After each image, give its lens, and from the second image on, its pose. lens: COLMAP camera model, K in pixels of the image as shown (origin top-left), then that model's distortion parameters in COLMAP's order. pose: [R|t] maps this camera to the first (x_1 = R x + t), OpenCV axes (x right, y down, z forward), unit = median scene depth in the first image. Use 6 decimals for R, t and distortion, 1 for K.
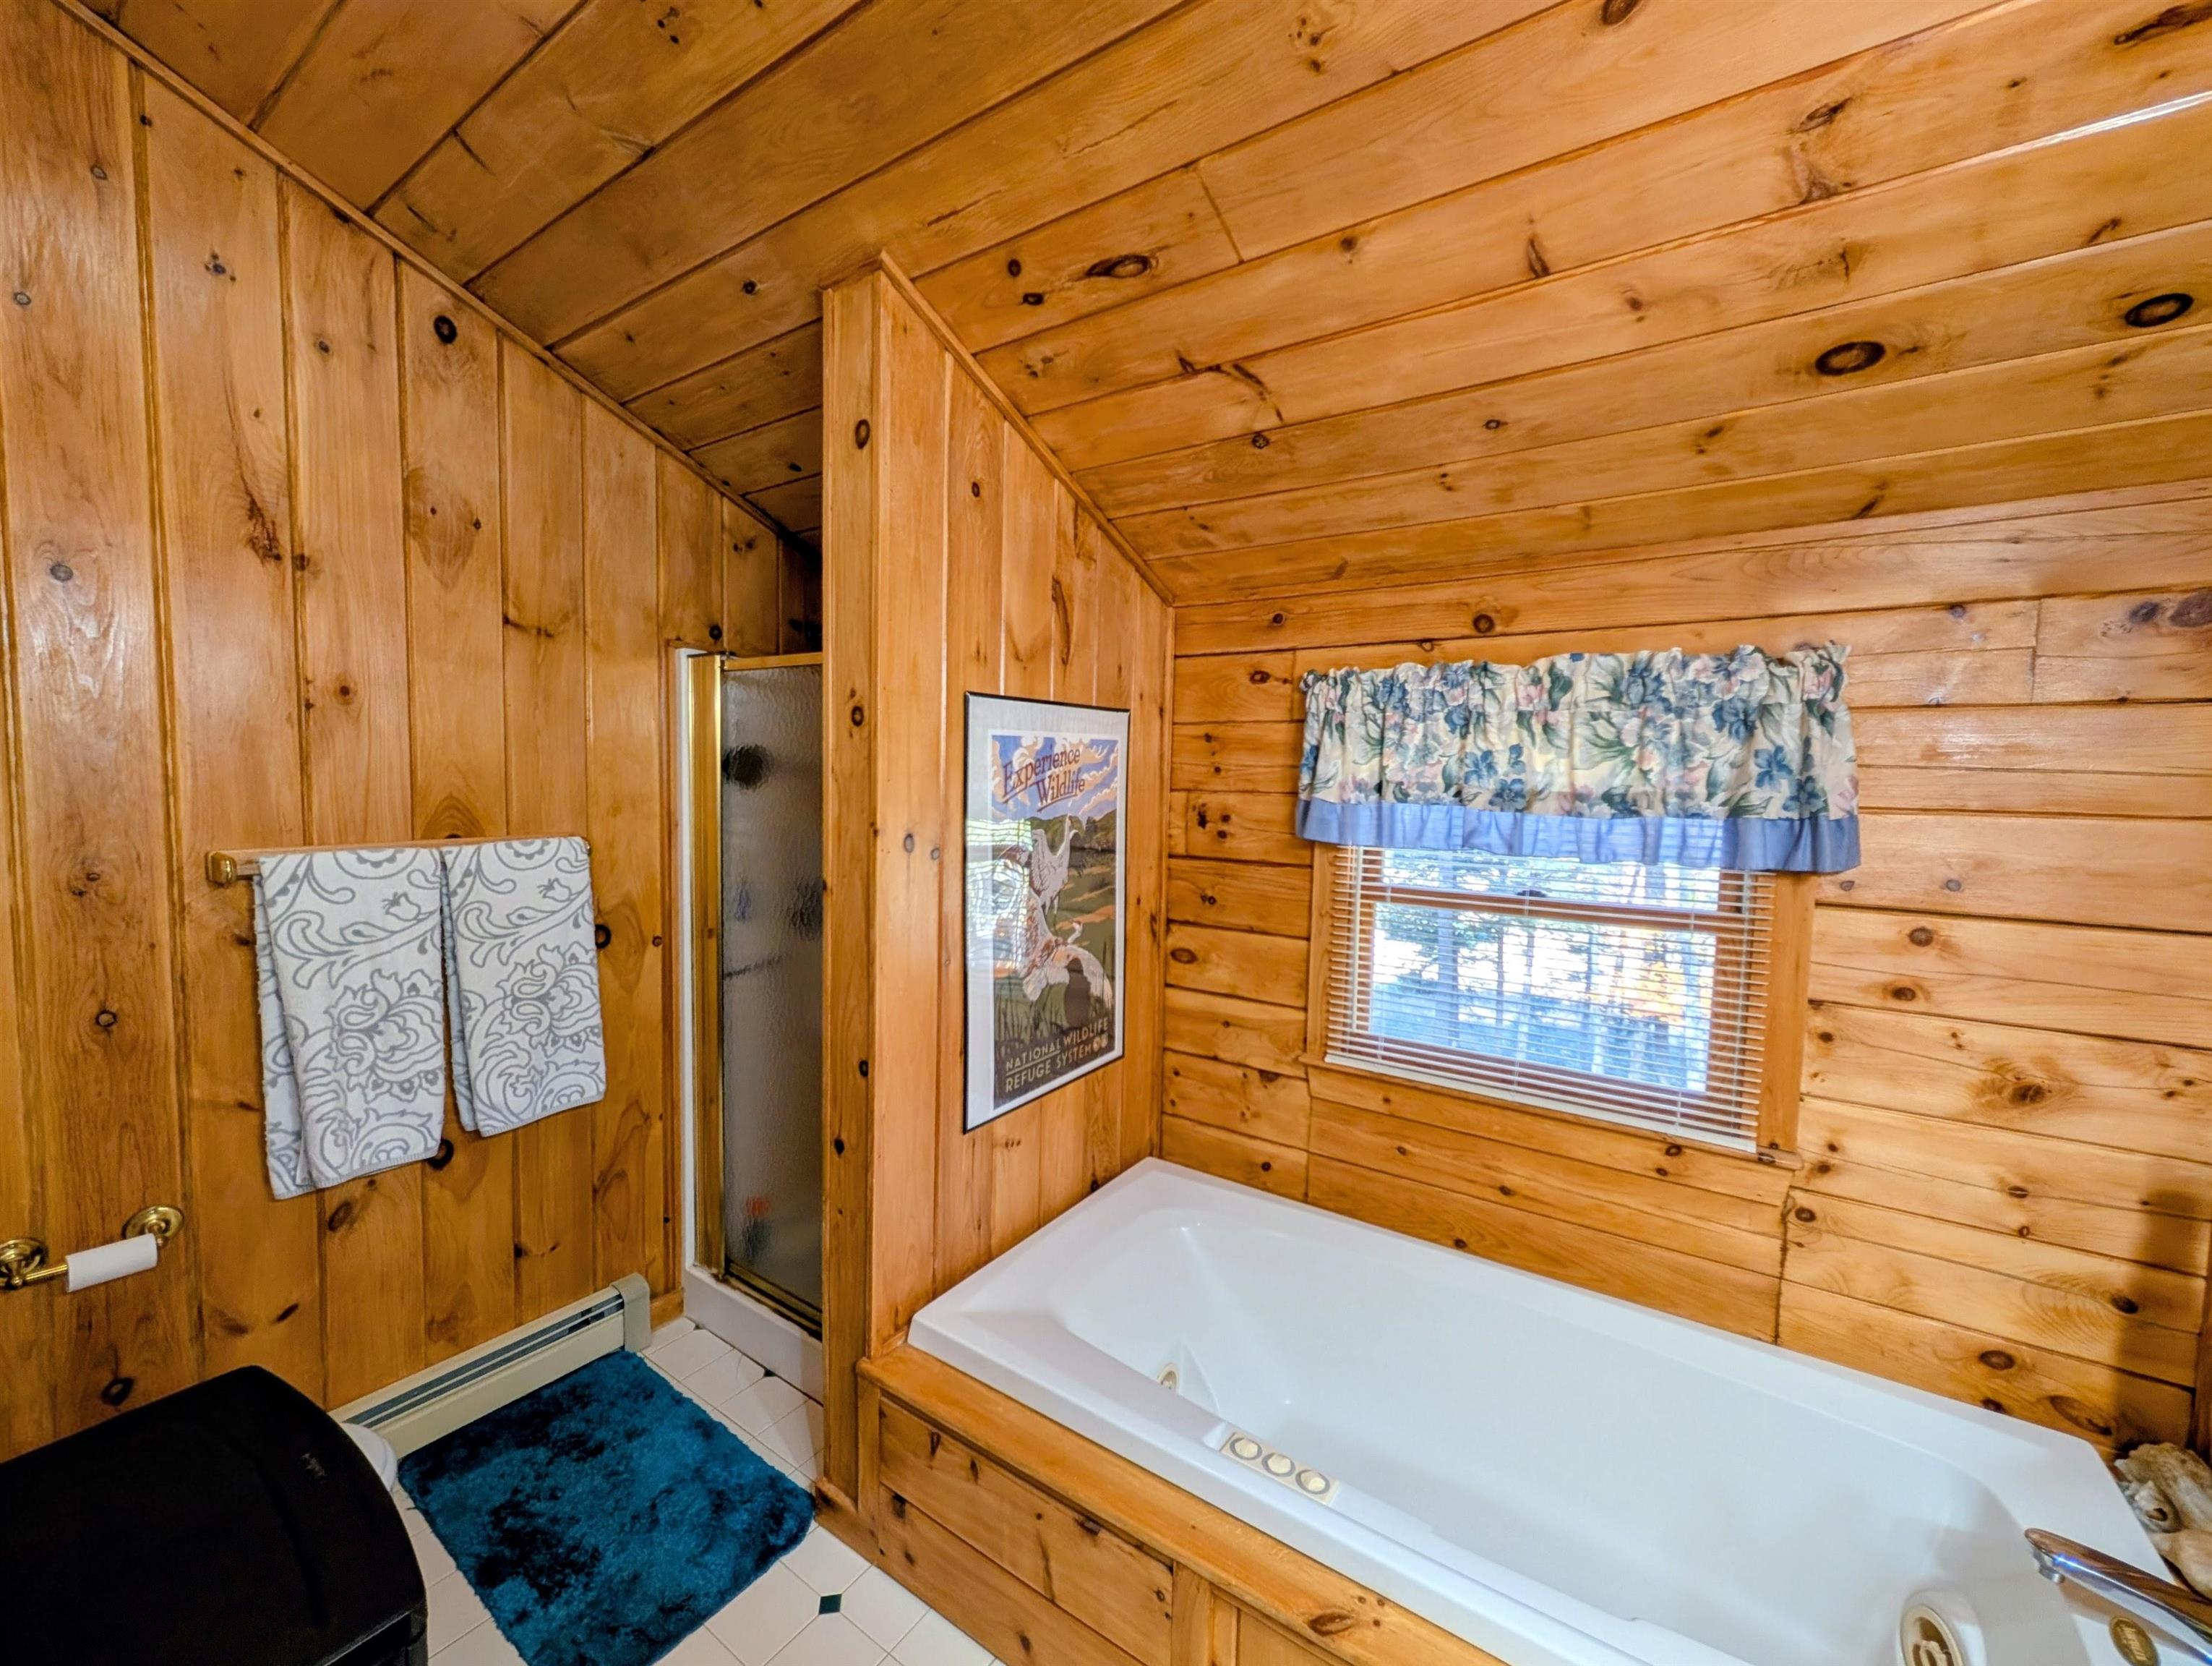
lens RADIAL K [[841.7, 0, 1102.5], [0, 841.7, 836.3], [0, 0, 1]] dist [-0.000634, 0.000439]
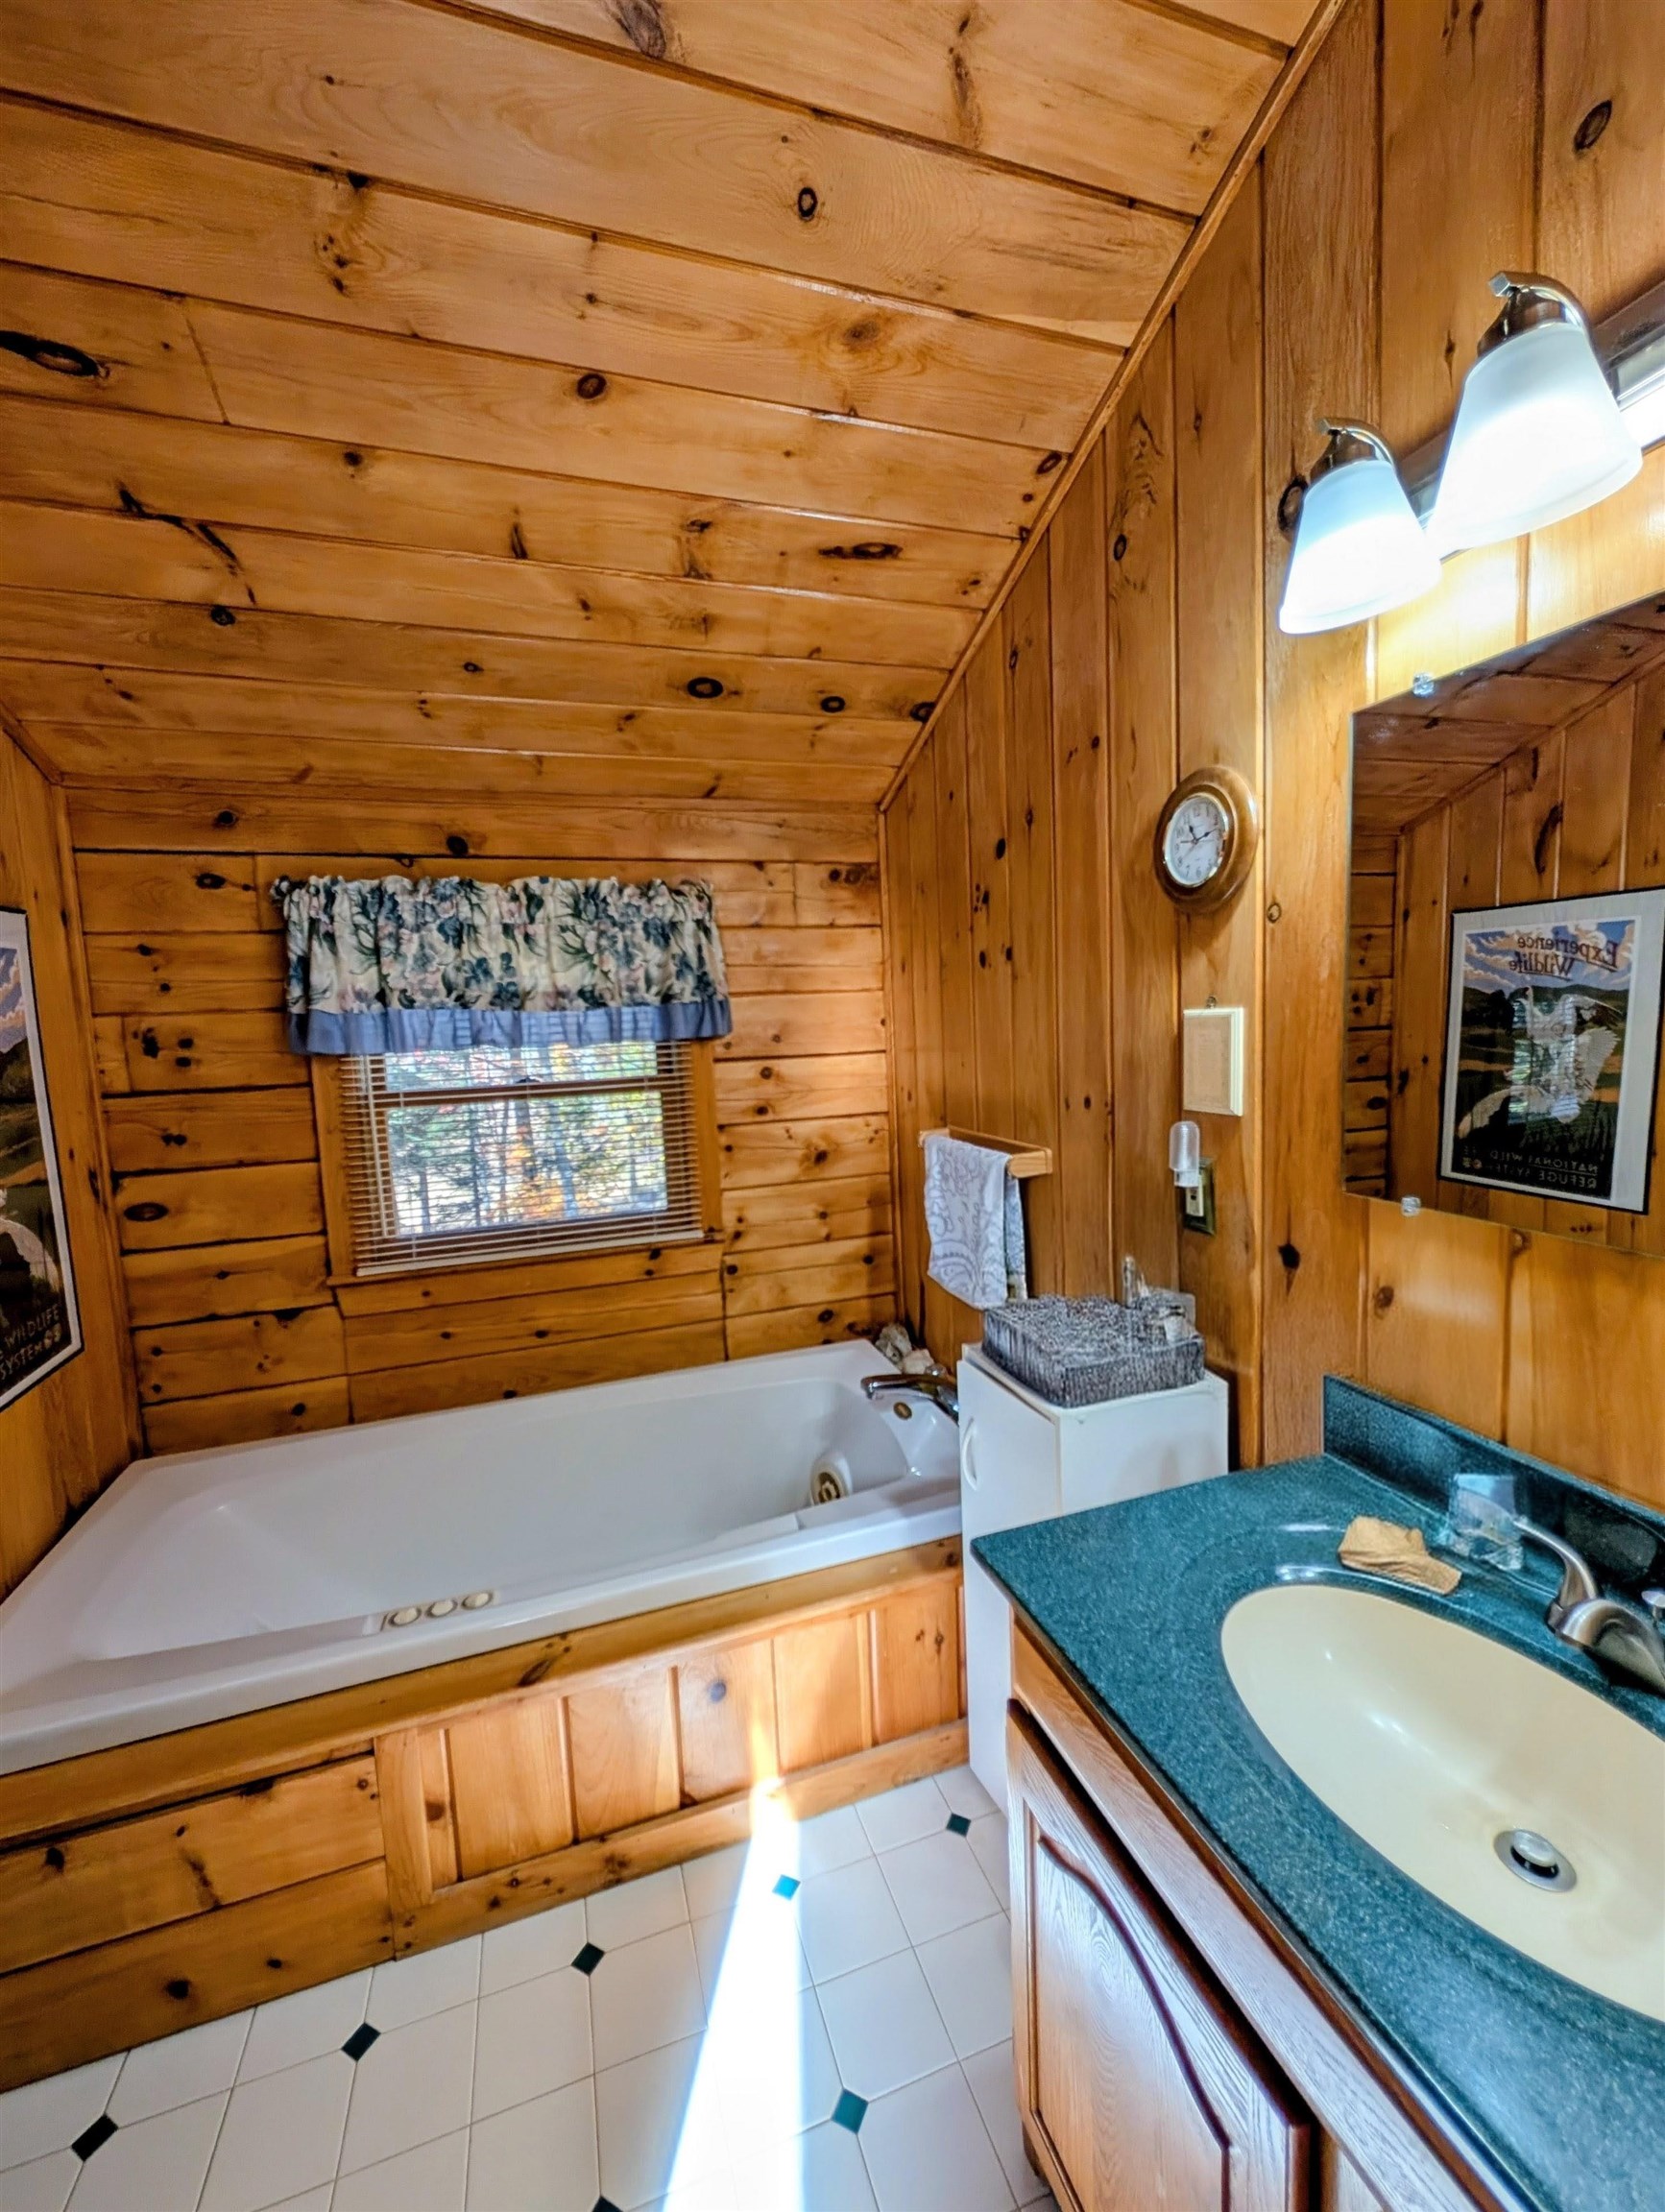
lens RADIAL K [[841.7, 0, 789.4], [0, 841.7, 1074.0], [0, 0, 1]] dist [-0.000634, 0.000439]
pose [[0.639838, -0.102915, 0.761588, -0.154724], [0.099536, 0.993743, 0.050663, 0.036874], [-0.762037, 0.043389, 0.646078, -0.035973]]
